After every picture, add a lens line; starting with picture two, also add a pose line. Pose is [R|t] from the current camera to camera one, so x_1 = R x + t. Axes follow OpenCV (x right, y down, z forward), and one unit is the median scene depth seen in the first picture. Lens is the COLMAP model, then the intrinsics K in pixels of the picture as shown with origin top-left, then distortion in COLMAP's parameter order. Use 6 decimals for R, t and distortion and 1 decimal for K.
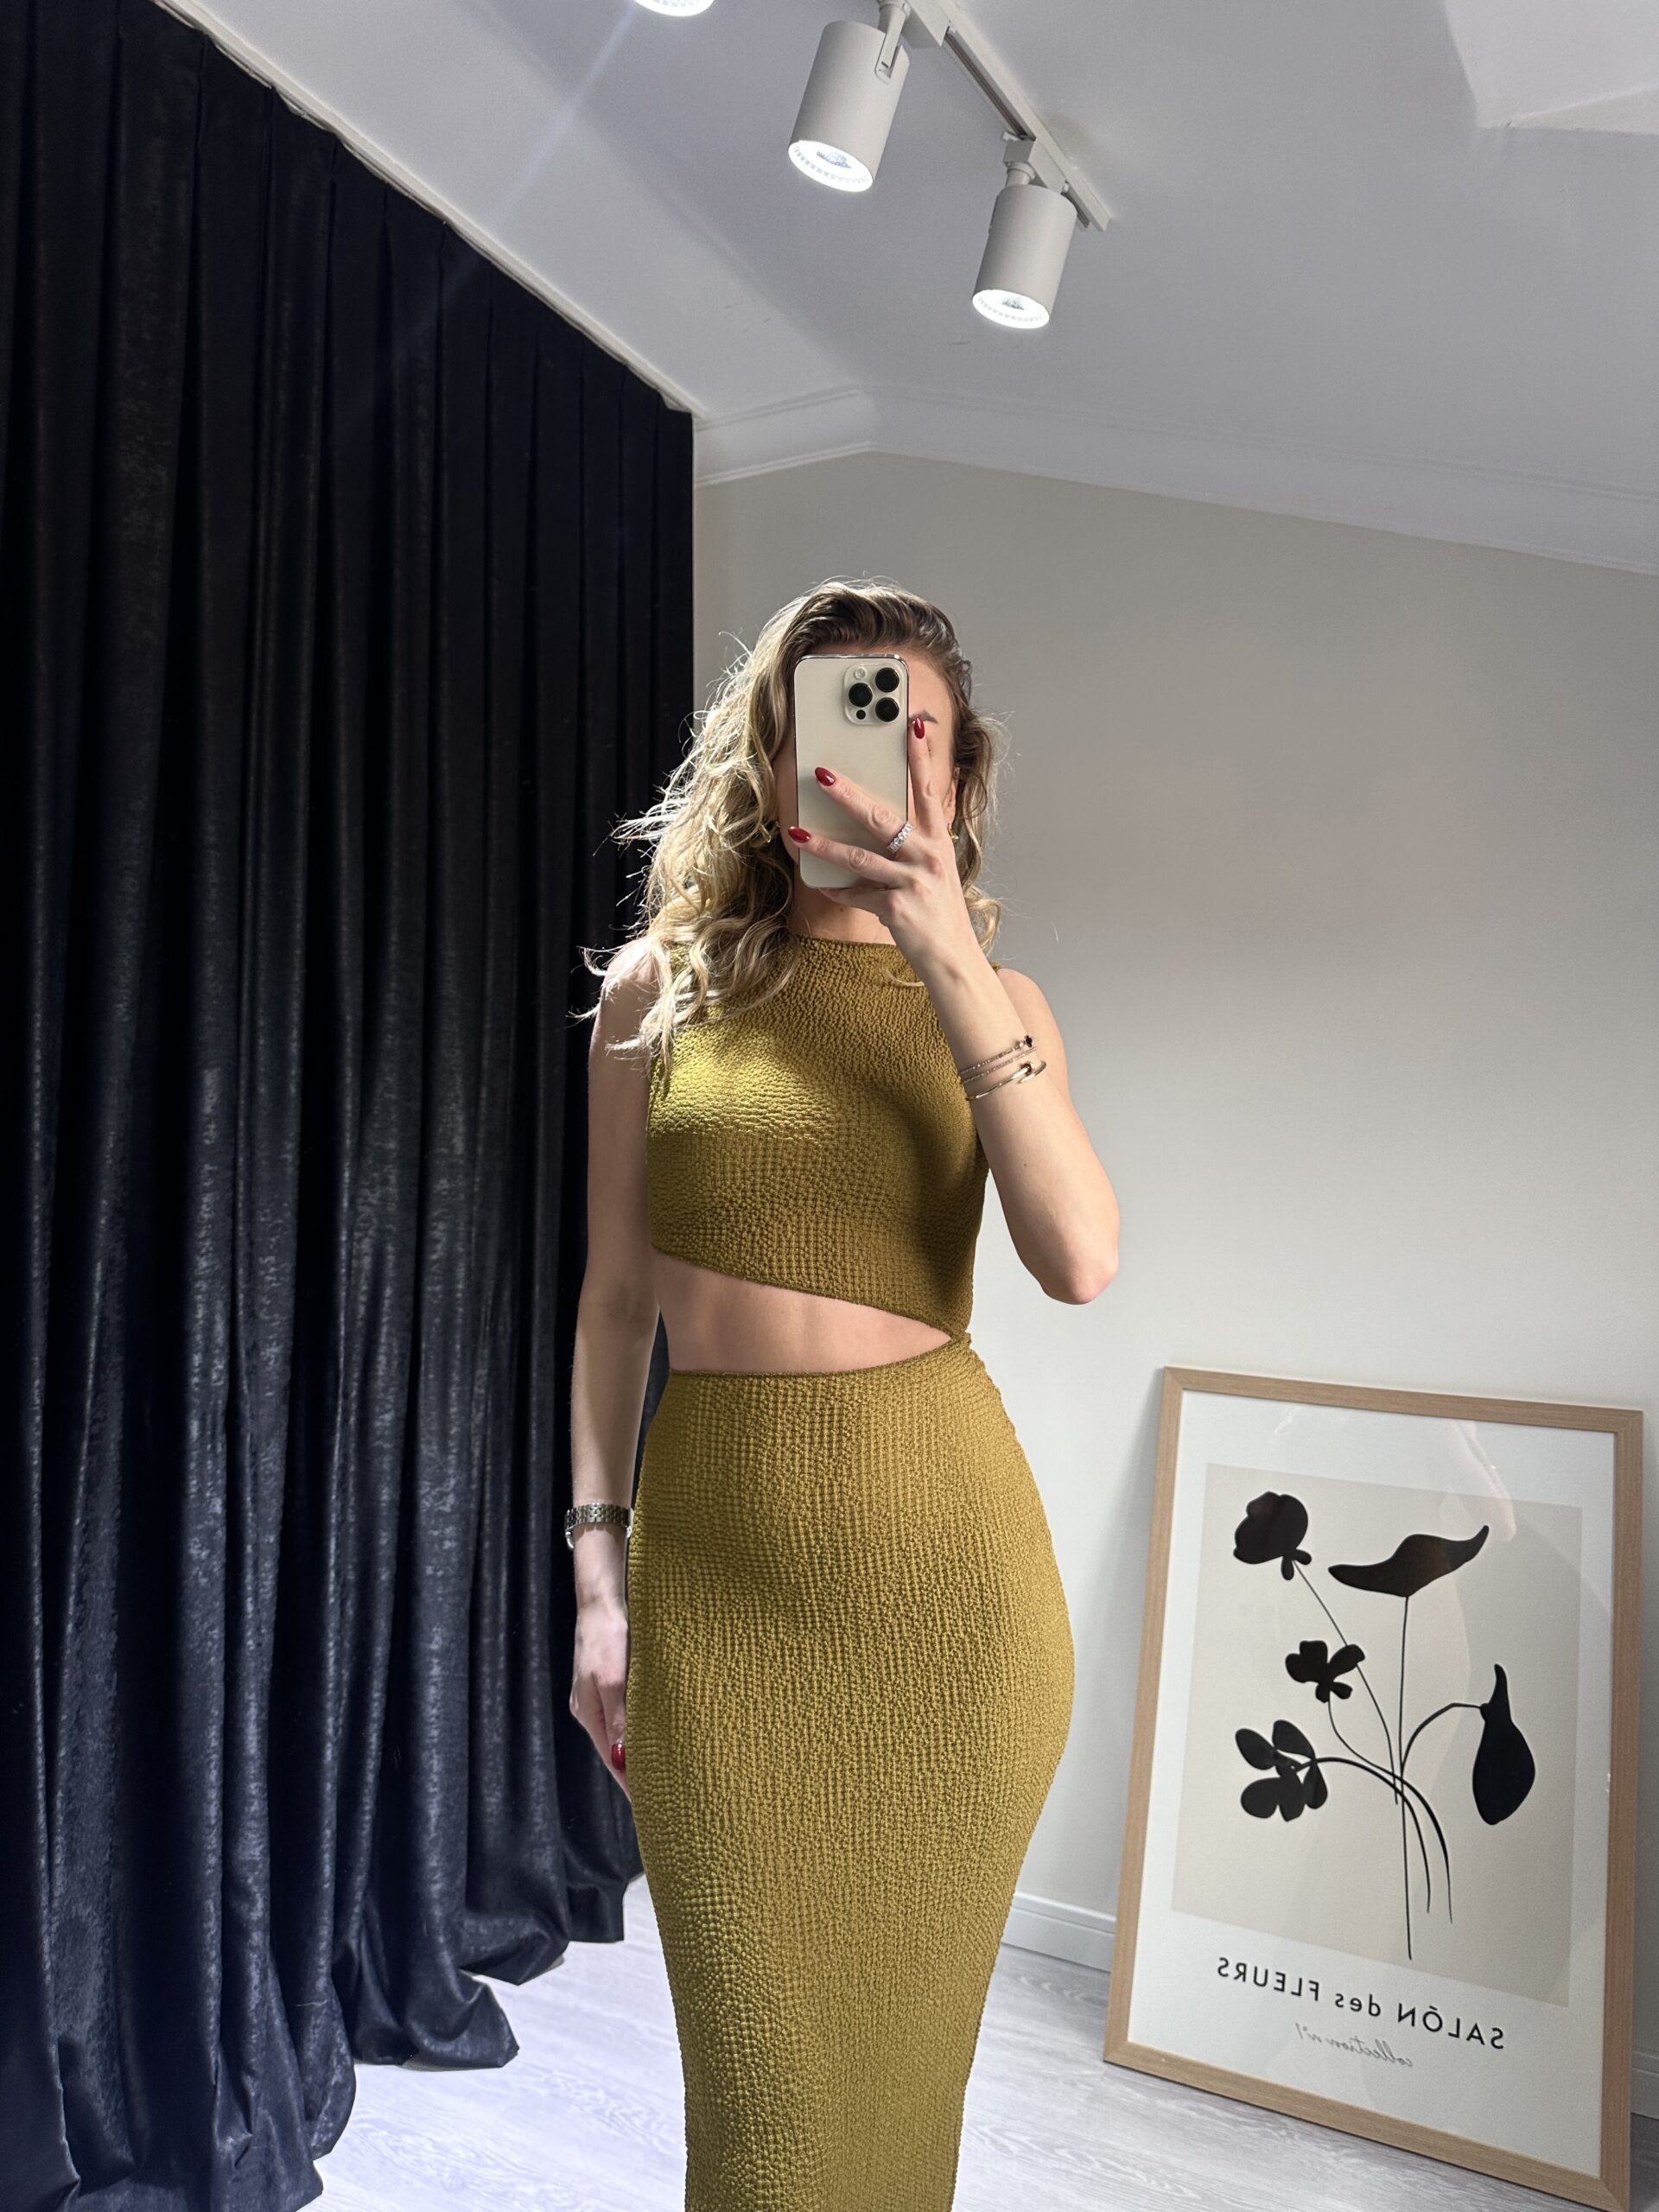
lens RADIAL K [[1561.2, 0, 830.4], [0, 1561.2, 1076.6], [0, 0, 1]] dist [0.016721, -0.036542]
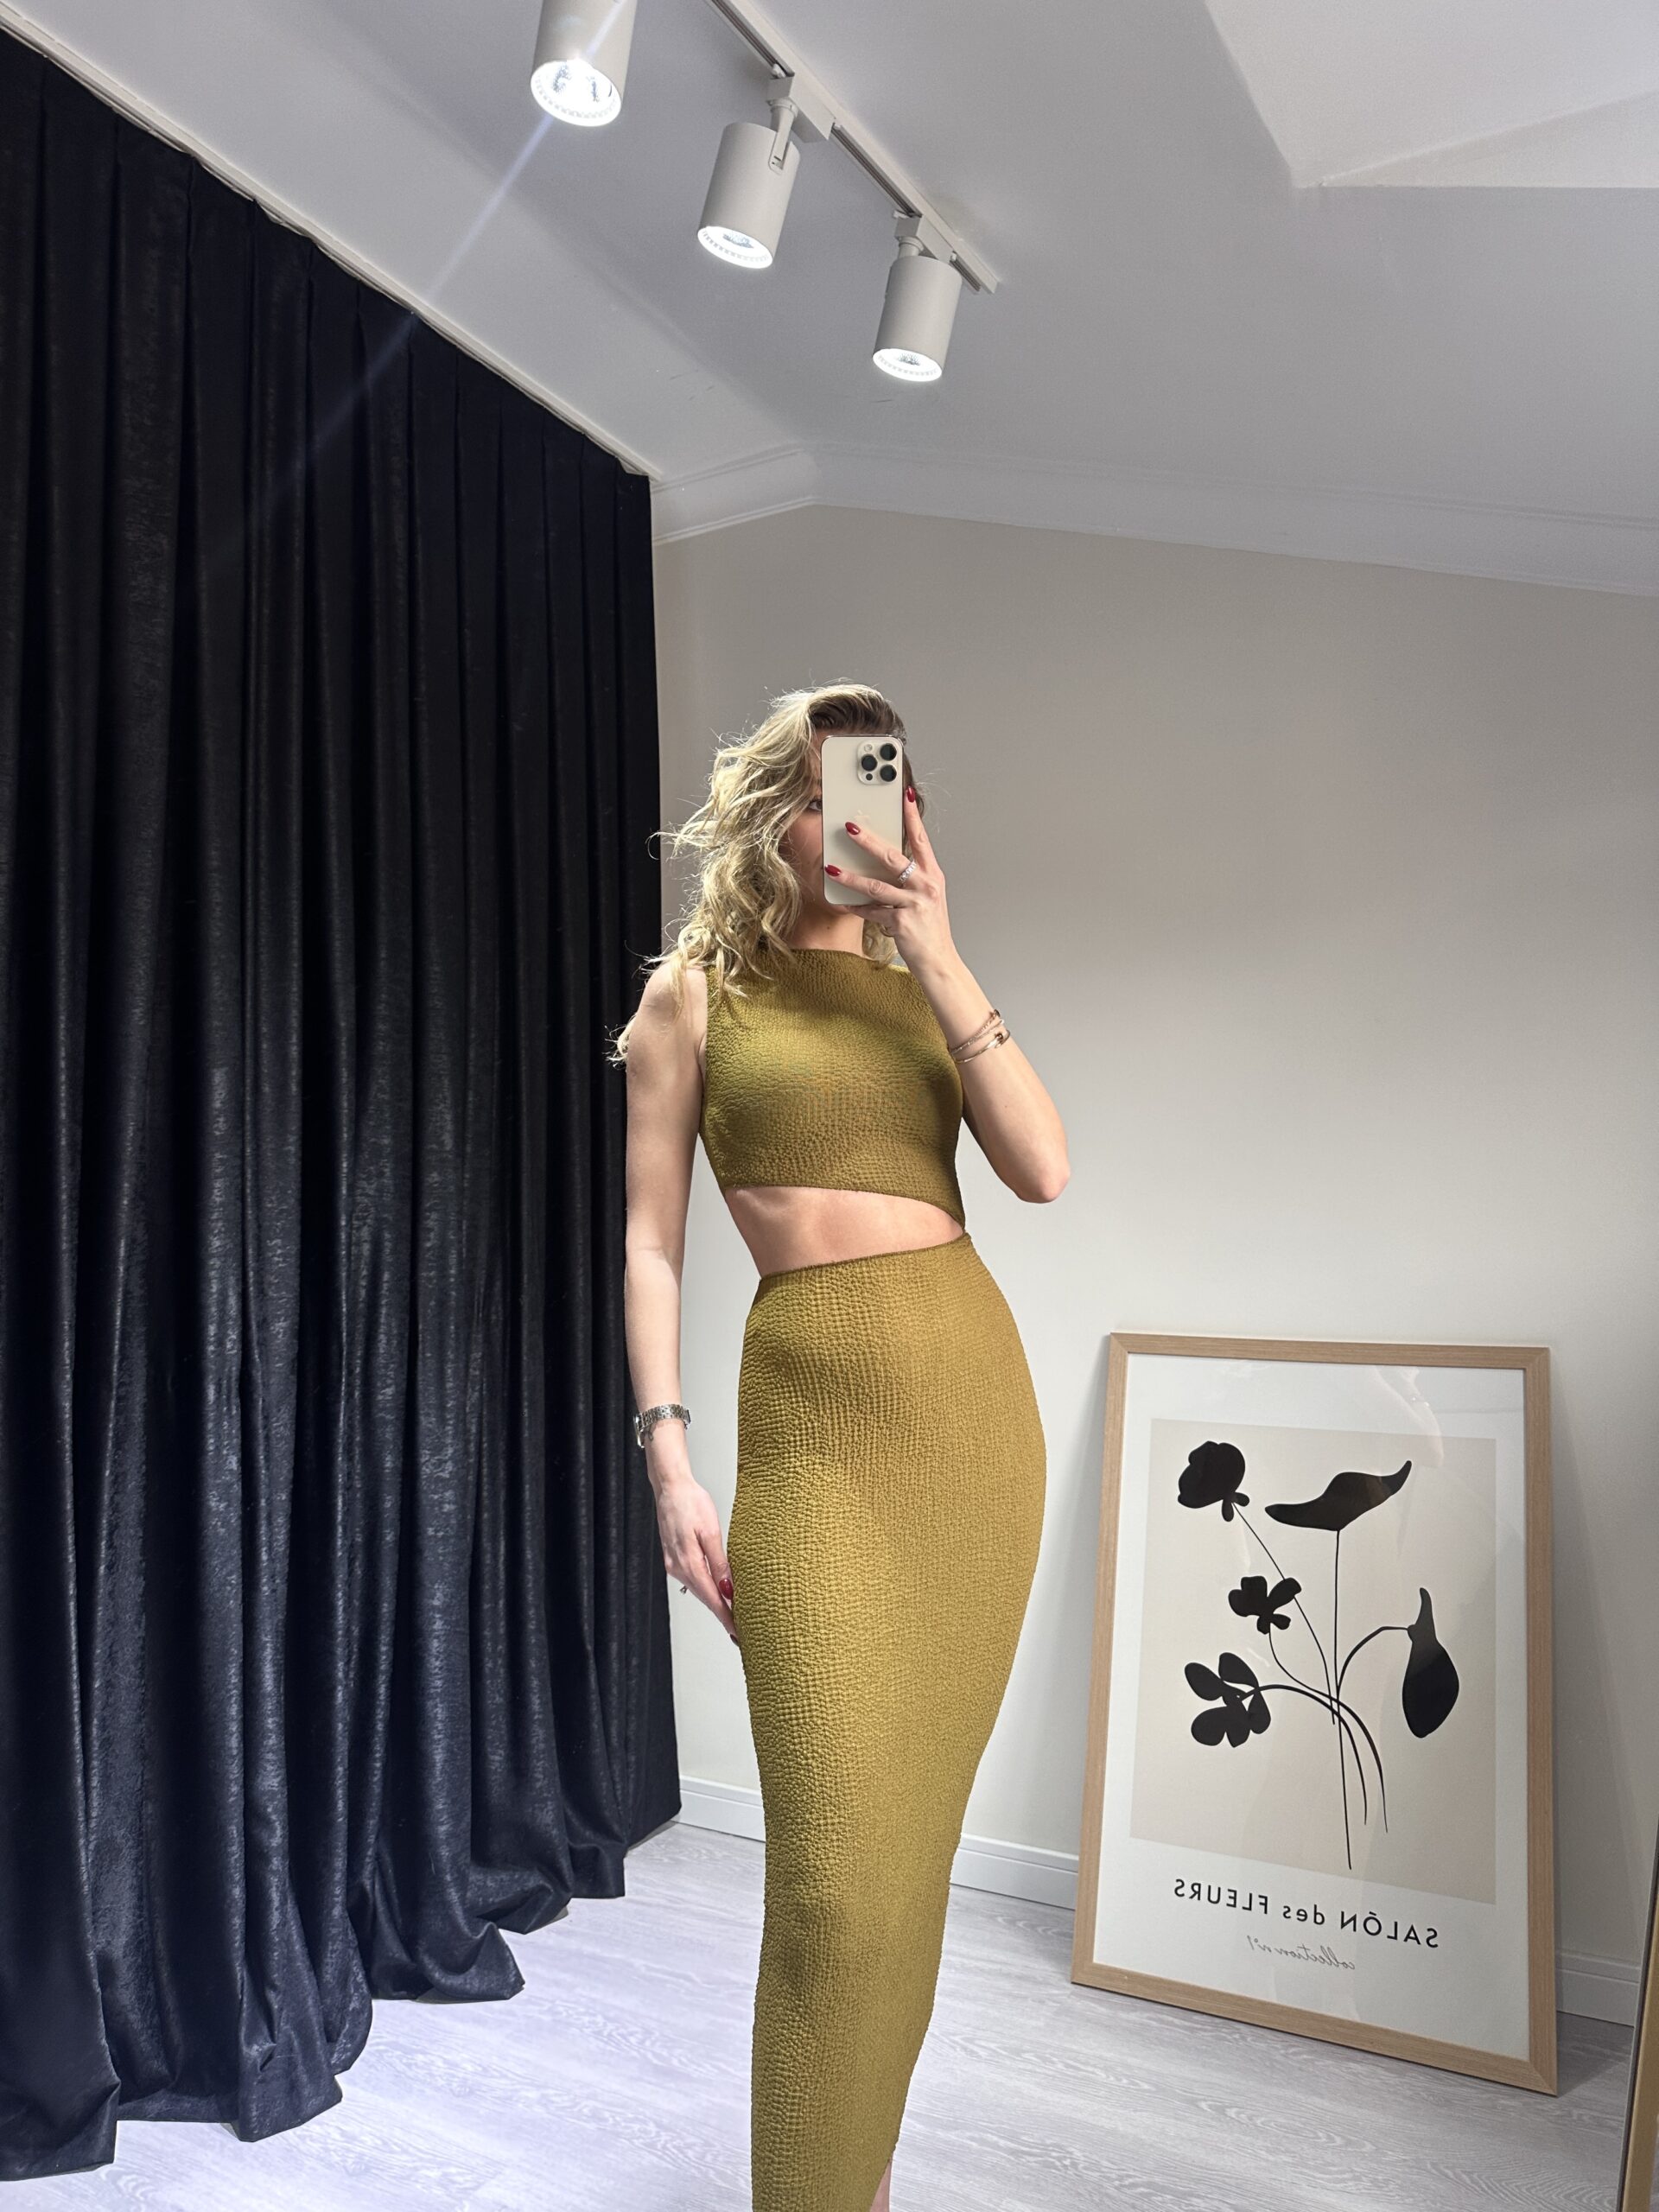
lens RADIAL K [[1561.2, 0, 821.3], [0, 1561.2, 1095.2], [0, 0, 1]] dist [0.016721, -0.036542]
pose [[0.999299, -0.034147, -0.015340, 0.046337], [0.033642, 0.998920, -0.032062, 0.060935], [0.016419, 0.031524, 0.999368, -0.099000]]
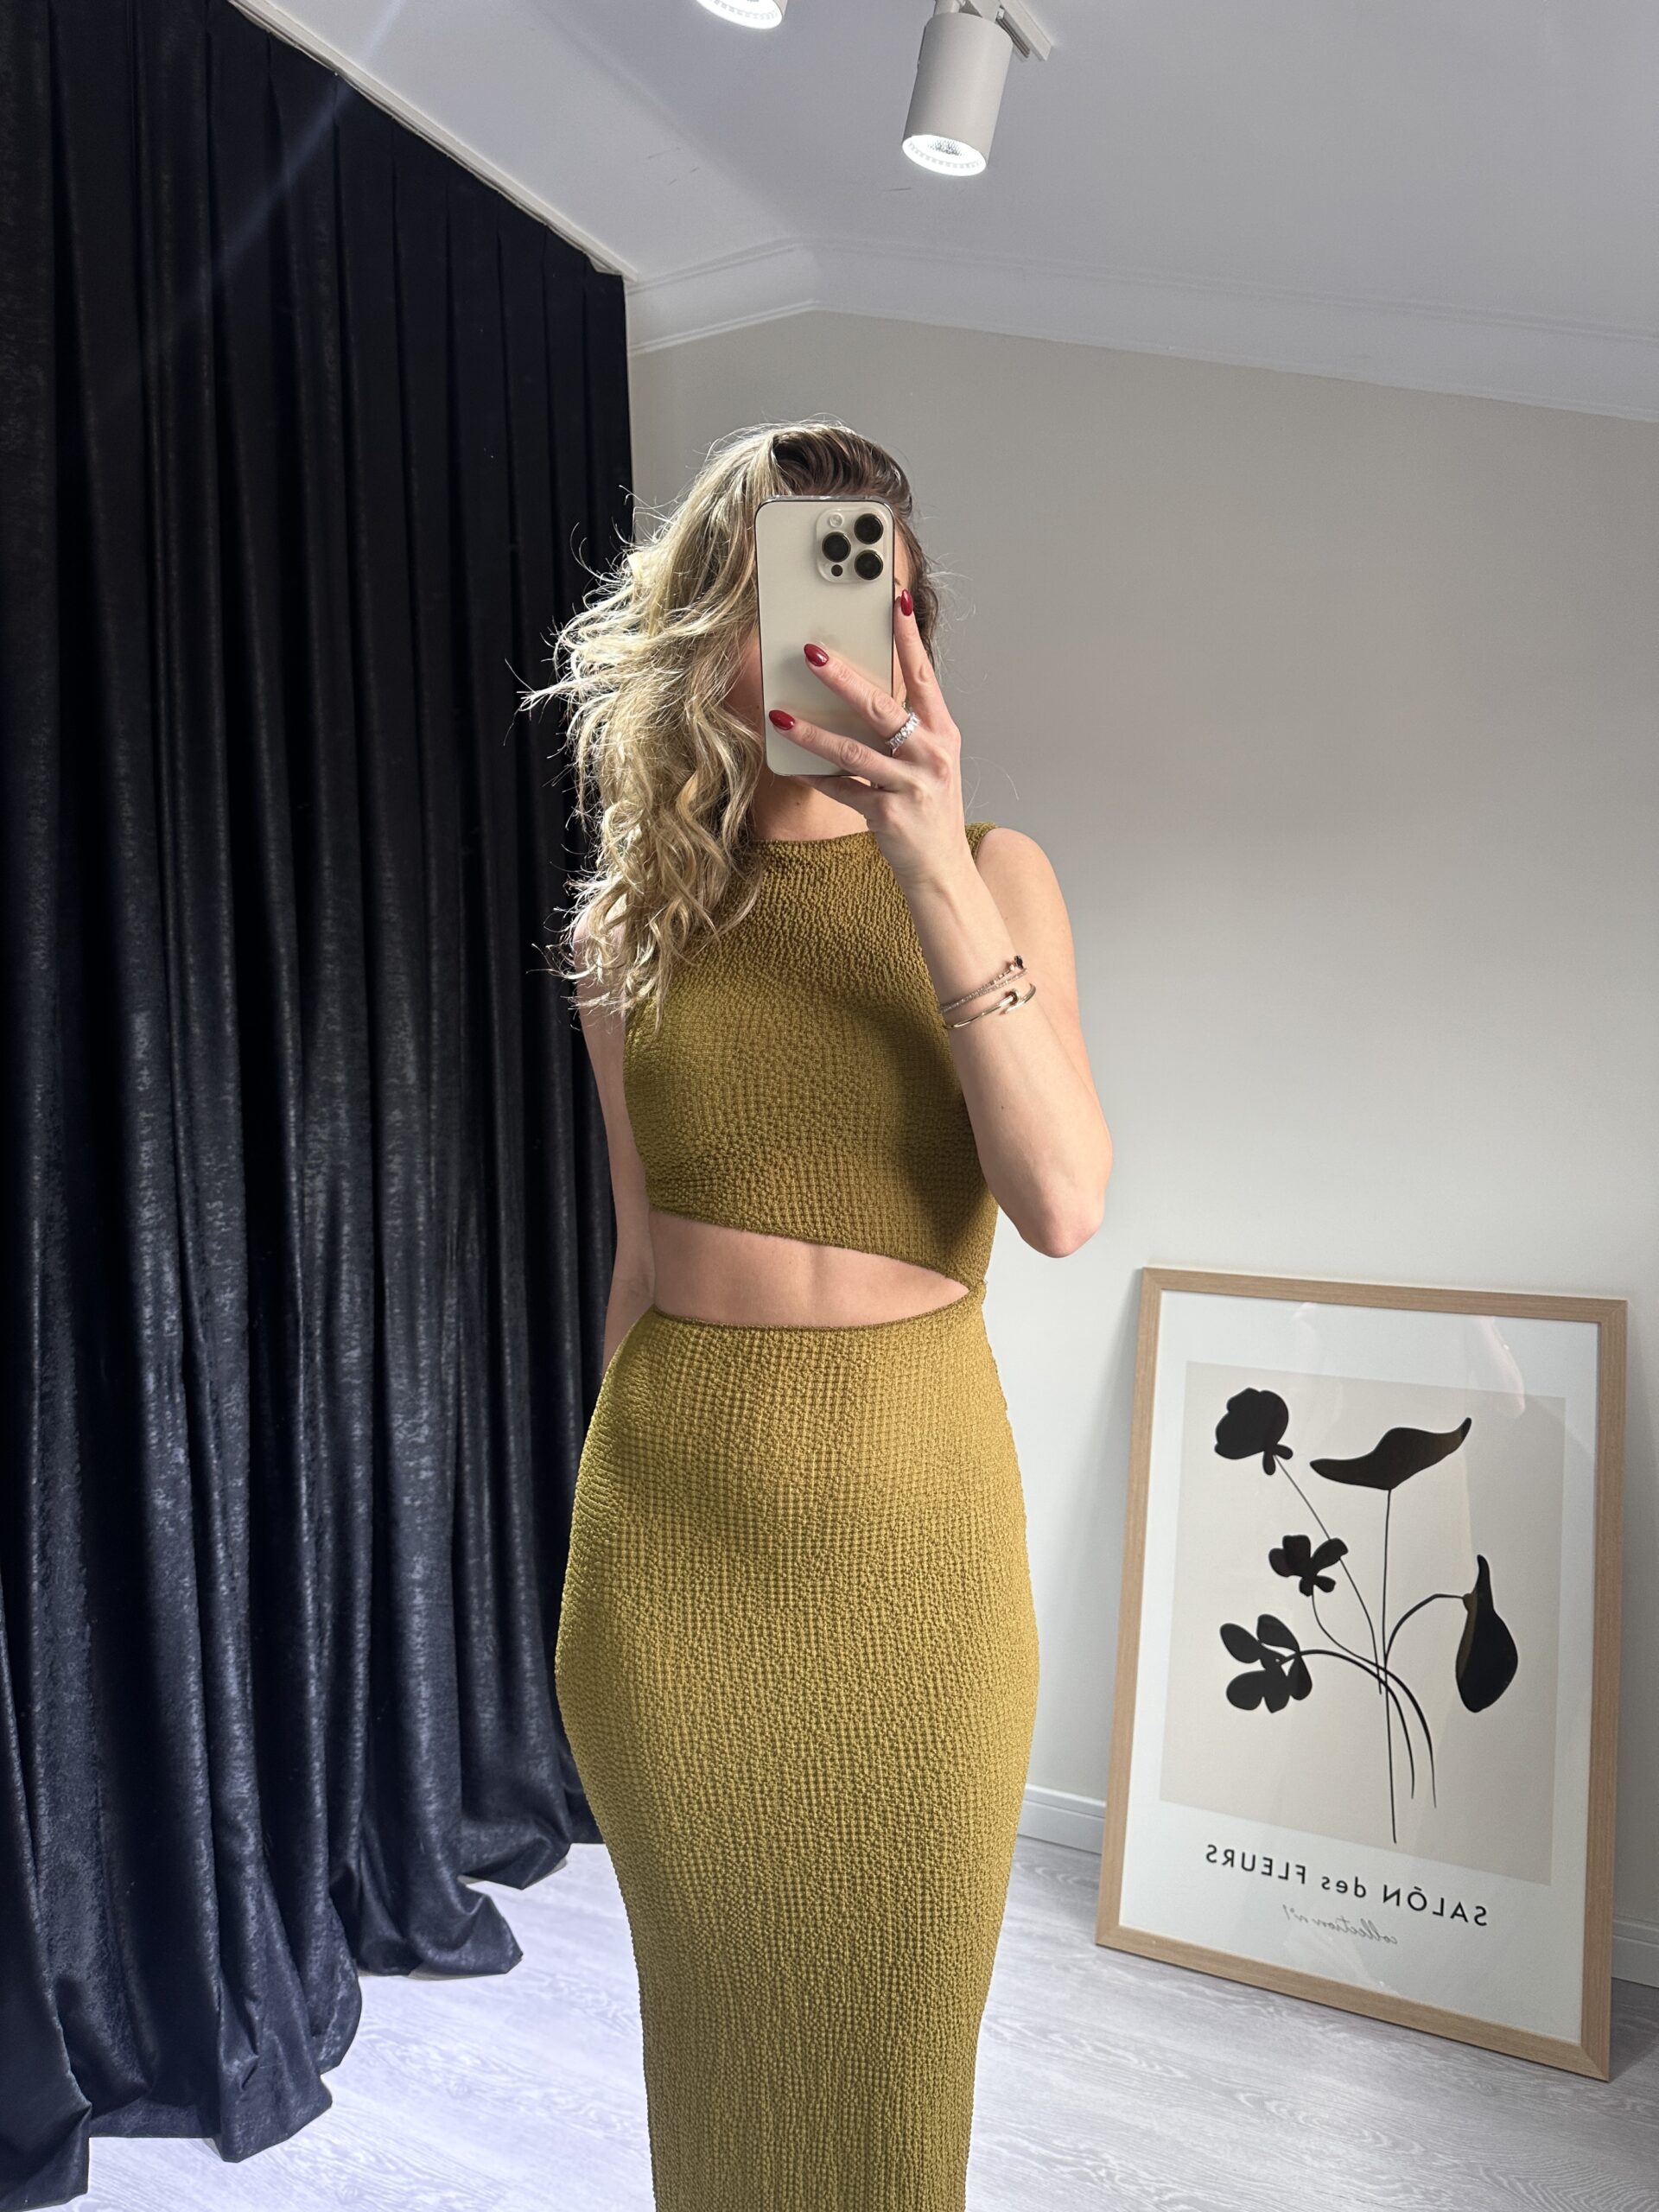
lens RADIAL K [[1561.2, 0, 829.3], [0, 1561.2, 1087.7], [0, 0, 1]] dist [0.016721, -0.036542]
pose [[0.999308, -0.037189, -0.000853, 0.025256], [0.037119, 0.995396, 0.088368, -0.026788], [-0.002437, -0.088339, 0.996088, 0.035521]]
